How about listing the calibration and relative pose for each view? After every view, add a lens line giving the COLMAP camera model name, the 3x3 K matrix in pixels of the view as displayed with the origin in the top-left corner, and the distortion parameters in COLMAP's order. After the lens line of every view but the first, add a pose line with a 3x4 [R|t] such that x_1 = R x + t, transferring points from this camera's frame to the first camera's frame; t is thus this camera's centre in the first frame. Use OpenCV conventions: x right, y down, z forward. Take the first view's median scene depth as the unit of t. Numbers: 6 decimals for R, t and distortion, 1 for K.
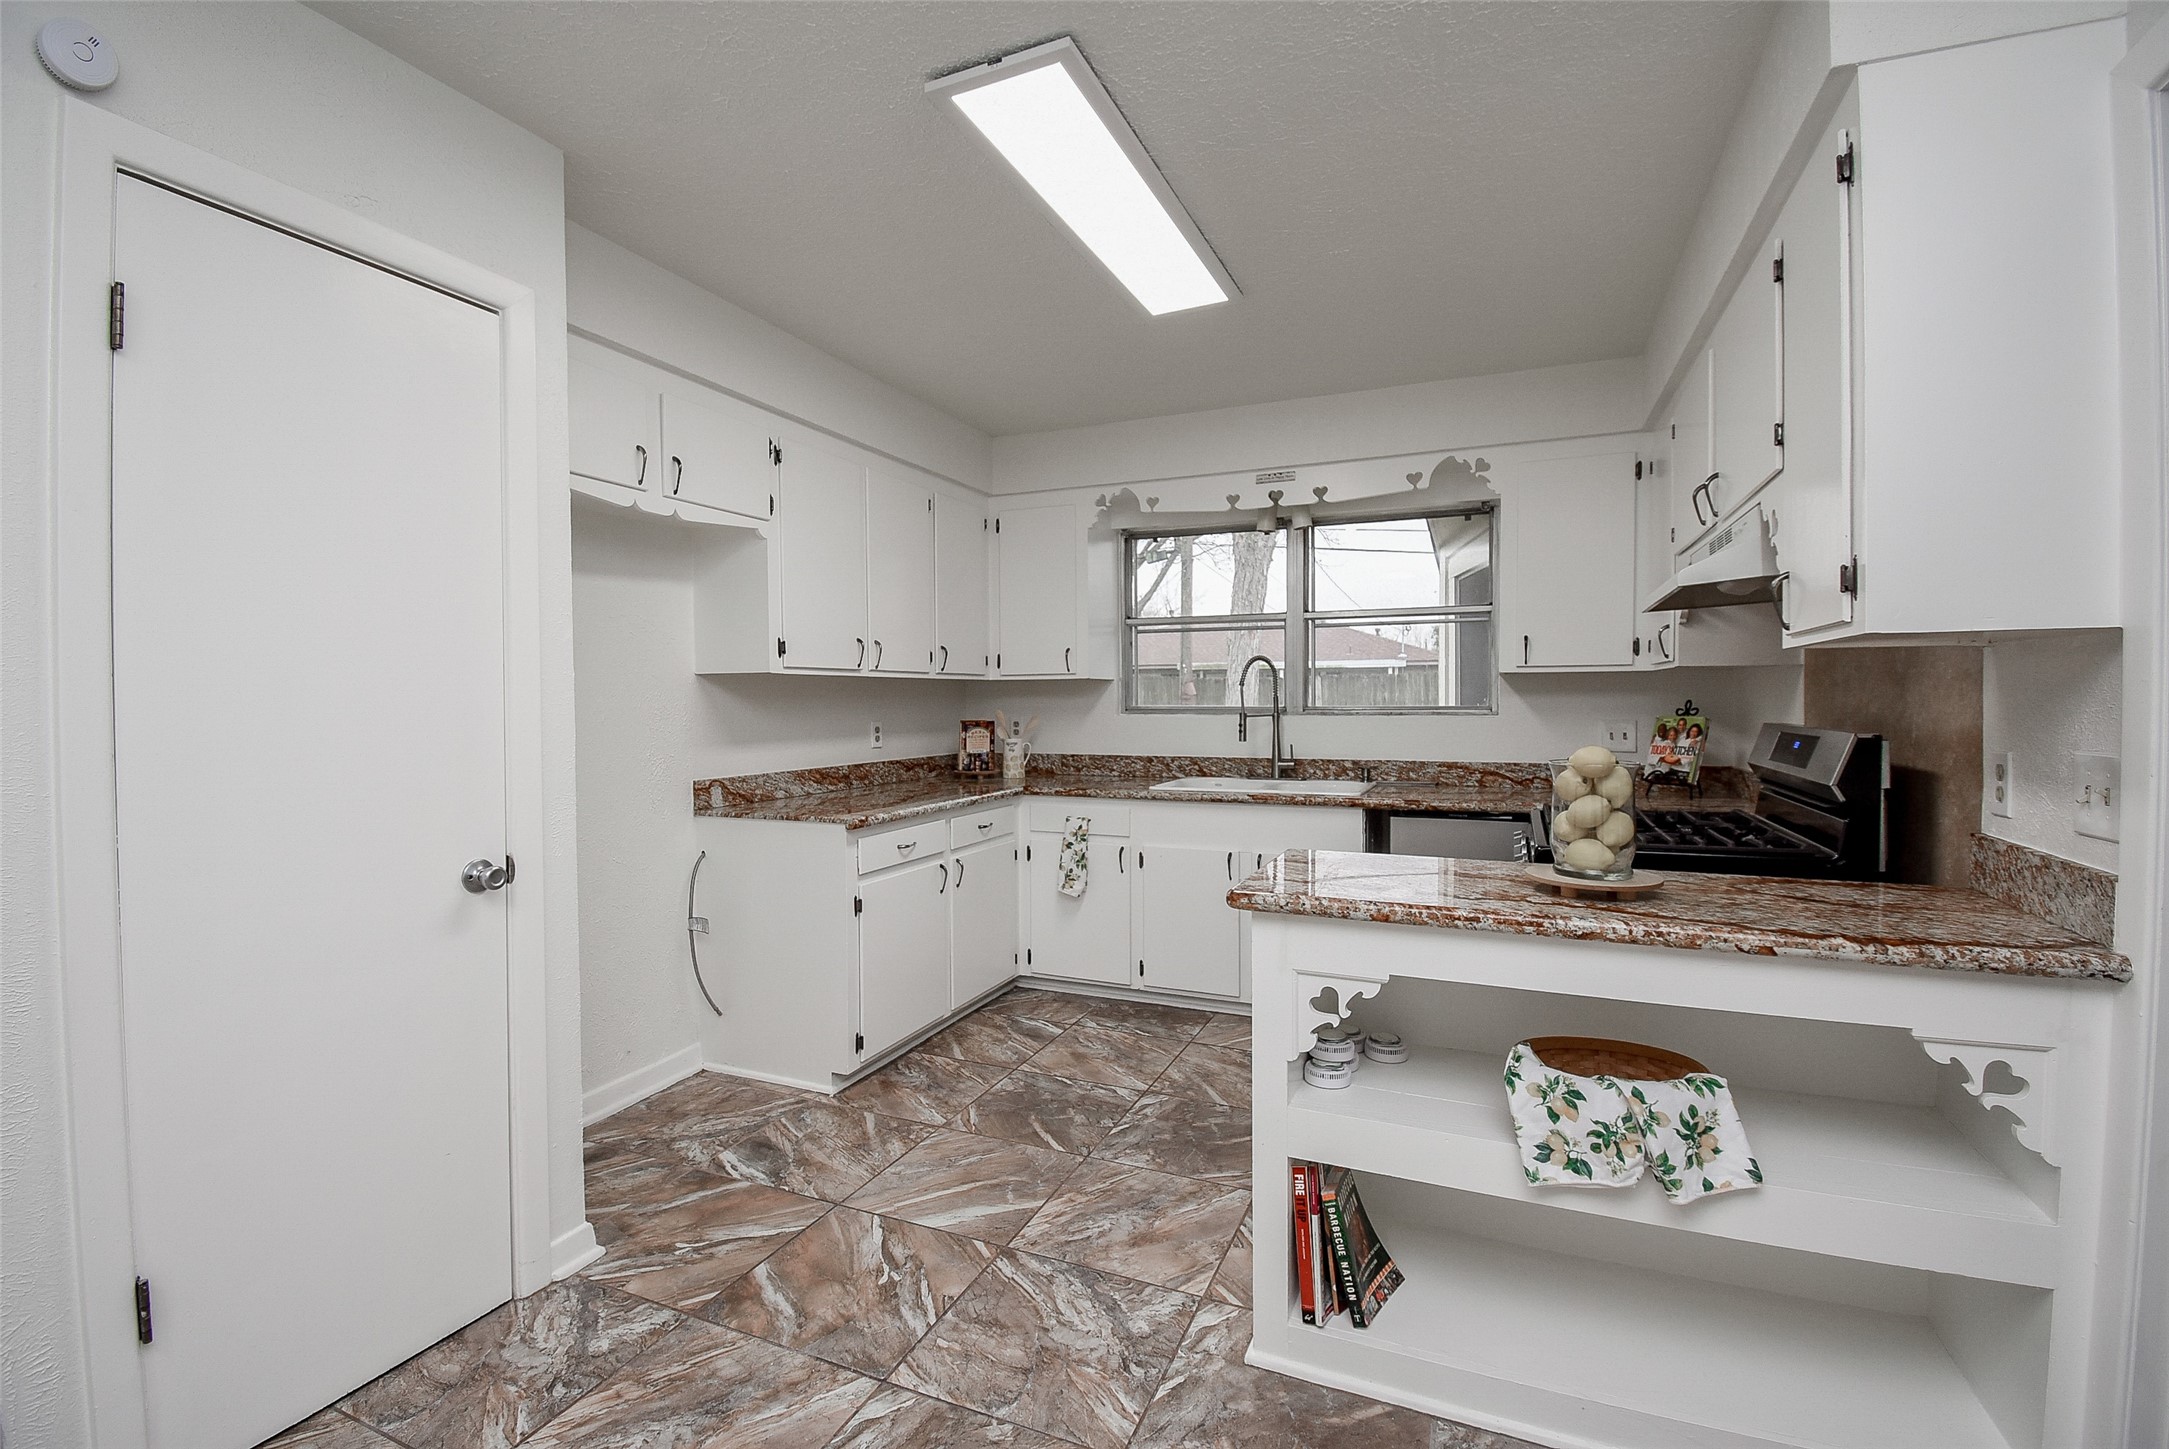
lens RADIAL K [[957.9, 0, 1090.0], [0, 957.9, 723.0], [0, 0, 1]] dist [0.022461, -0.027623]
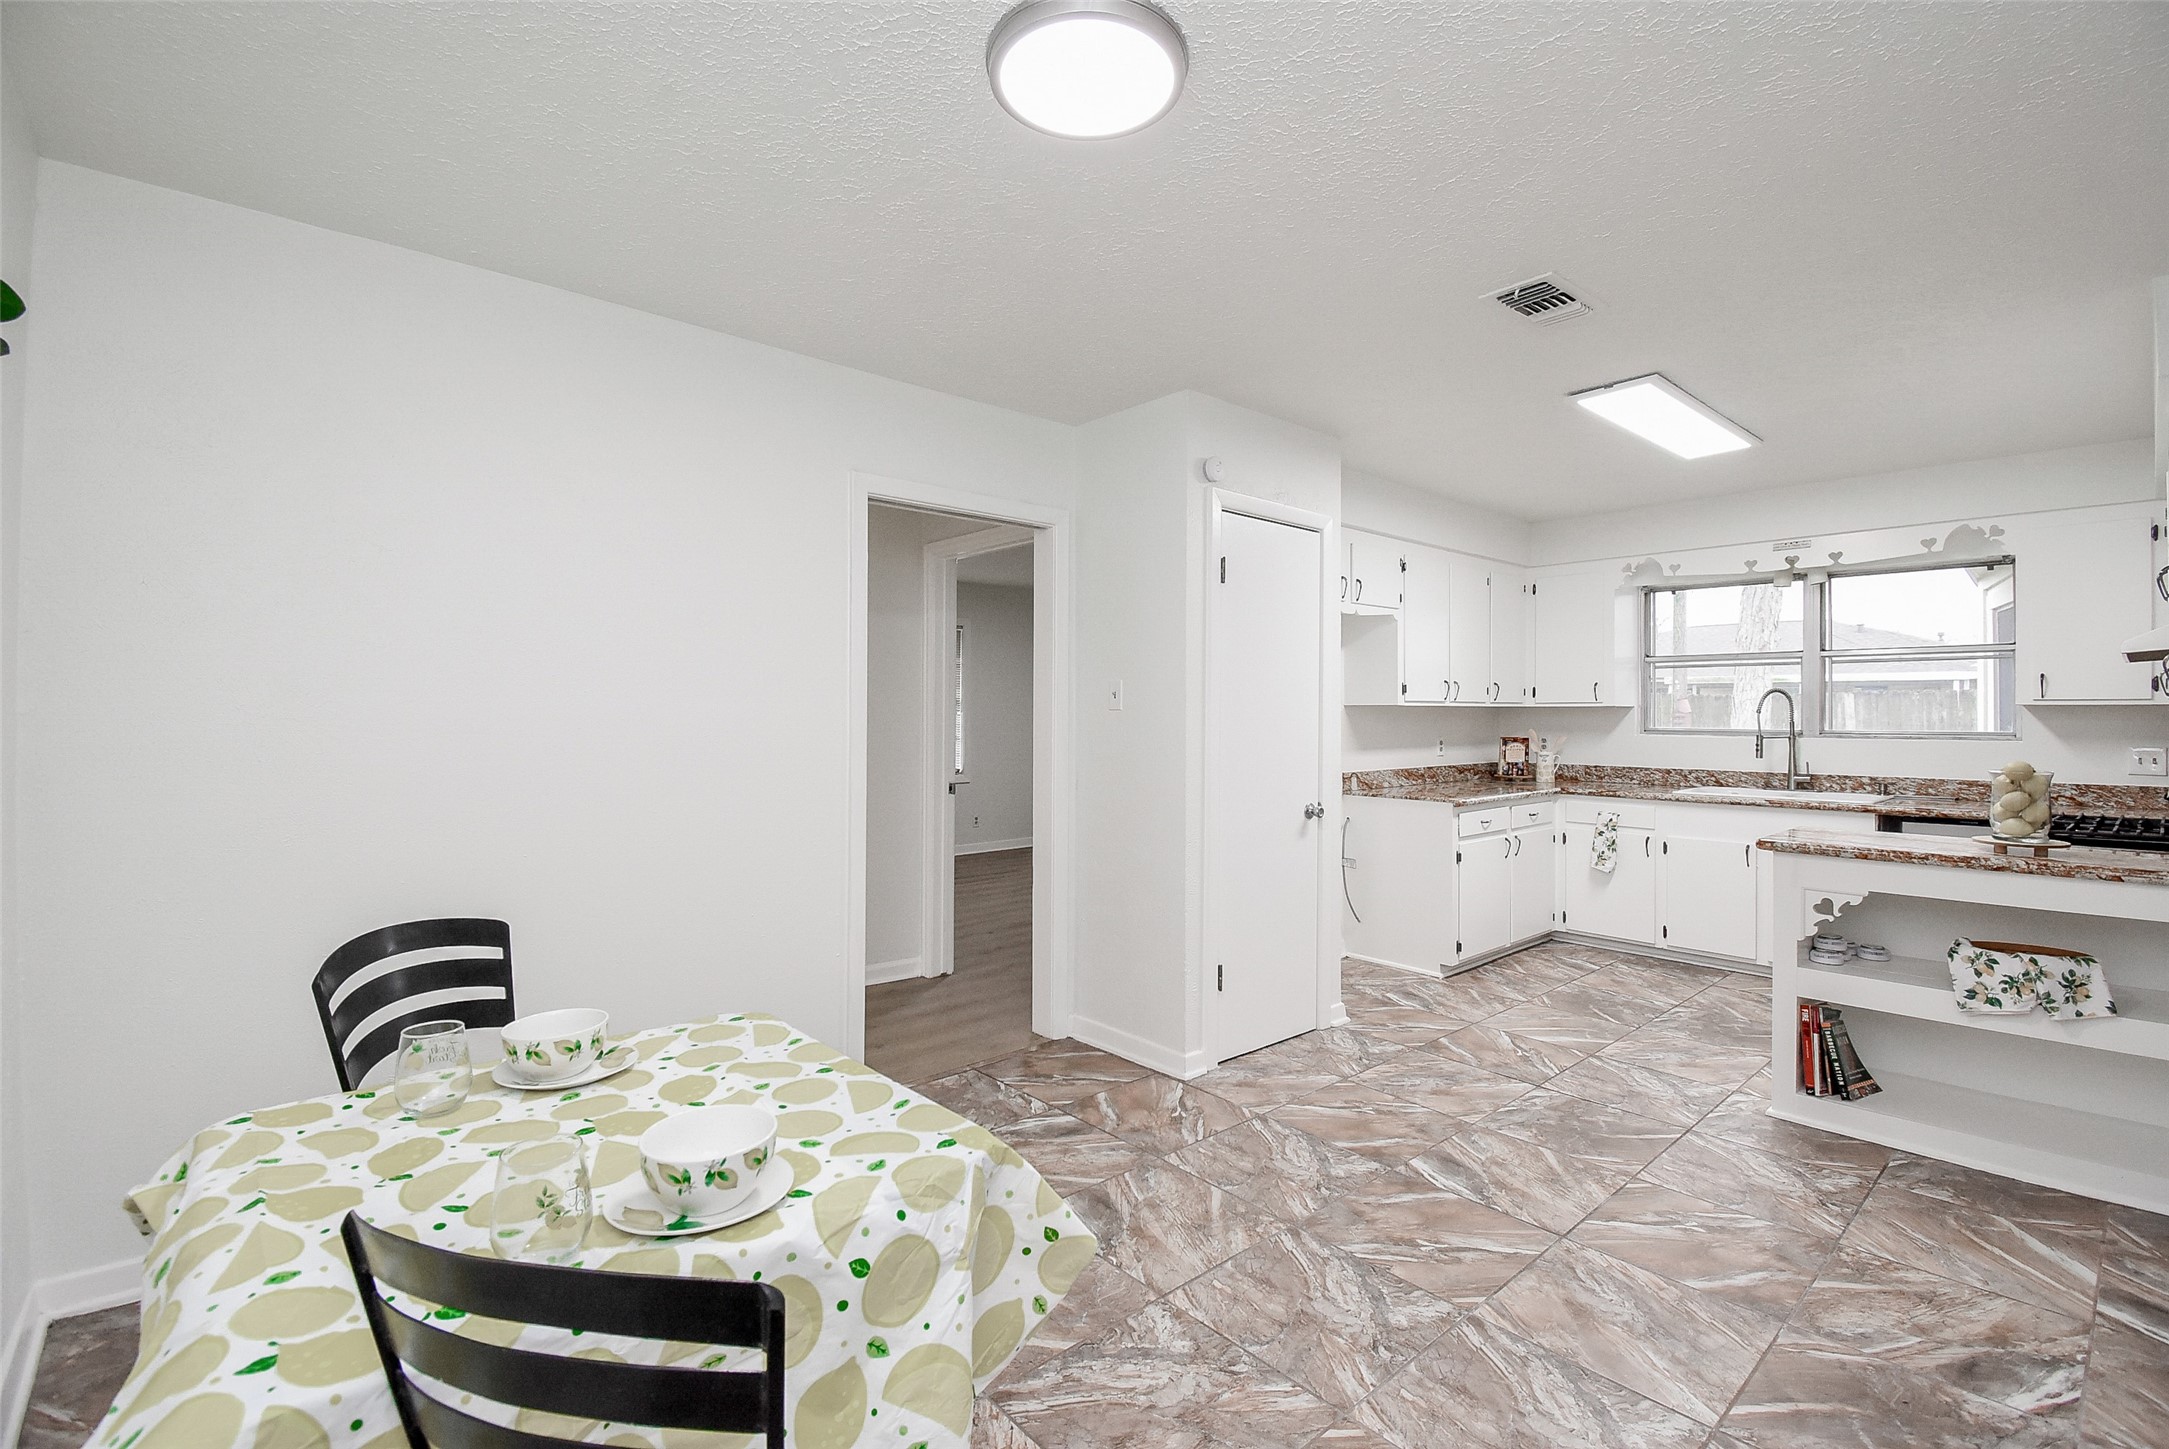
lens RADIAL K [[957.5, 0, 1085.4], [0, 957.5, 713.3], [0, 0, 1]] dist [0.020349, -0.027197]
pose [[0.902777, 0.007074, -0.430052, -0.109089], [-0.017074, 0.999666, -0.019398, 0.000153], [0.429771, 0.024855, 0.902596, -0.578527]]
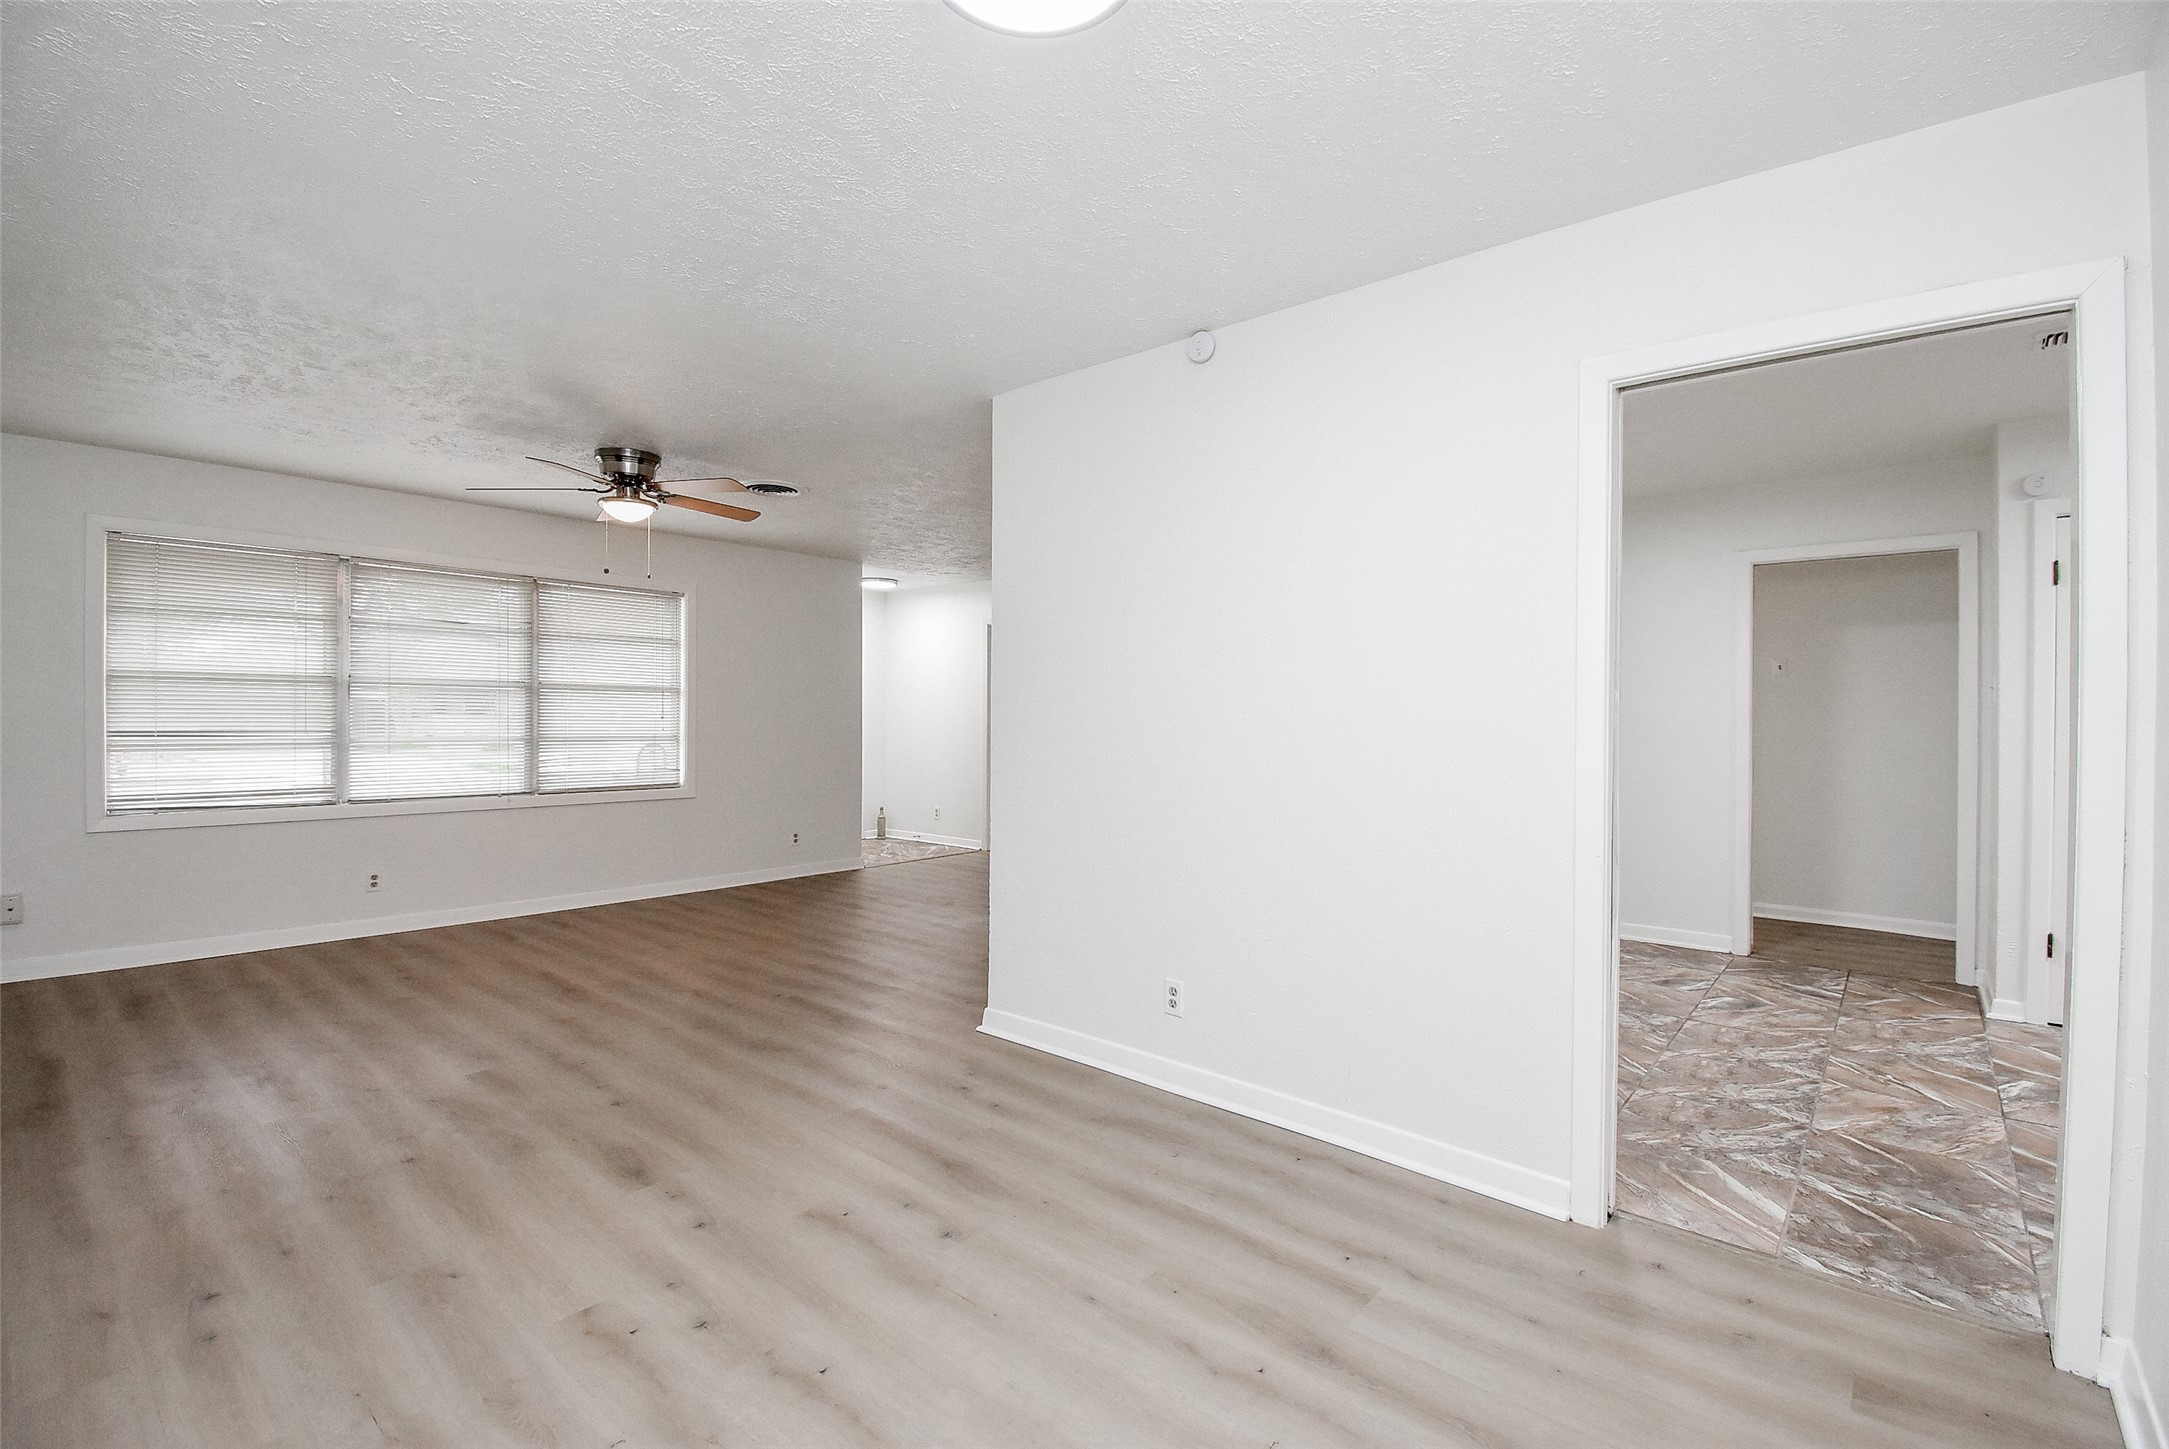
lens RADIAL K [[956.5, 0, 1089.7], [0, 956.5, 719.2], [0, 0, 1]] dist [0.020830, -0.026672]
pose [[-0.297019, 0.007605, -0.954841, 0.976264], [-0.025613, 0.999545, 0.015929, 0.005928], [0.954528, 0.029187, -0.296689, -0.339131]]
